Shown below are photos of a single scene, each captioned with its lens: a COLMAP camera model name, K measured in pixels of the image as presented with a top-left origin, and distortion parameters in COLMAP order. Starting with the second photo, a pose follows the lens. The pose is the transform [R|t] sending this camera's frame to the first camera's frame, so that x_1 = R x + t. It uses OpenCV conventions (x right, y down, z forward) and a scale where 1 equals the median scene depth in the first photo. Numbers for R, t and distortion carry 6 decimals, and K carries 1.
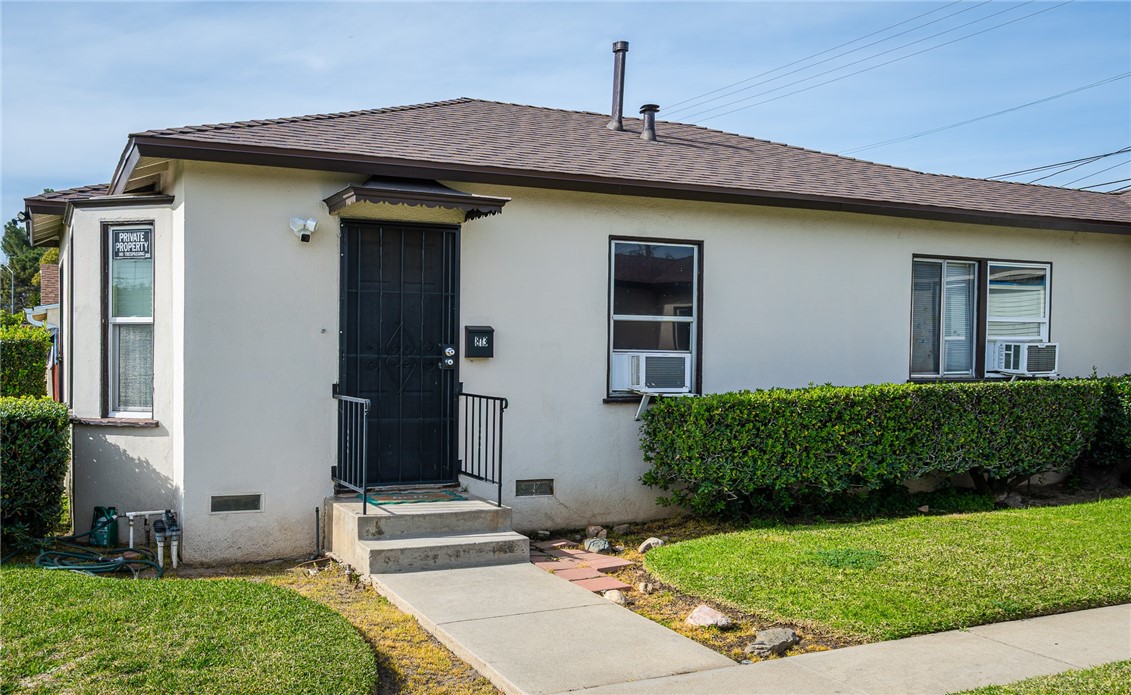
lens RADIAL K [[1067.1, 0, 565.1], [0, 1067.1, 345.2], [0, 0, 1]] dist [0.002634, 0.000000]
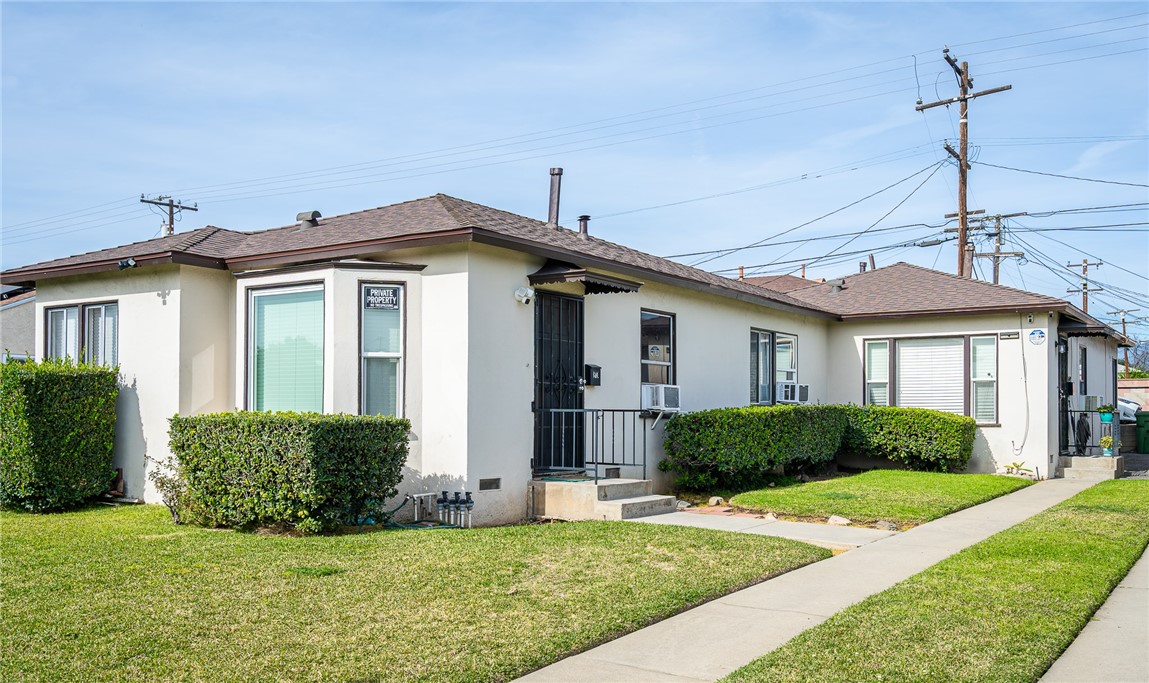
lens RADIAL K [[1009.6, 0, 574.8], [0, 1009.6, 346.4], [0, 0, 1]] dist [-0.017089, -0.003641]
pose [[0.864997, 0.029484, 0.500910, -0.810043], [-0.000766, 0.998349, -0.057441, 0.037737], [-0.501776, 0.049302, 0.863591, -0.208865]]
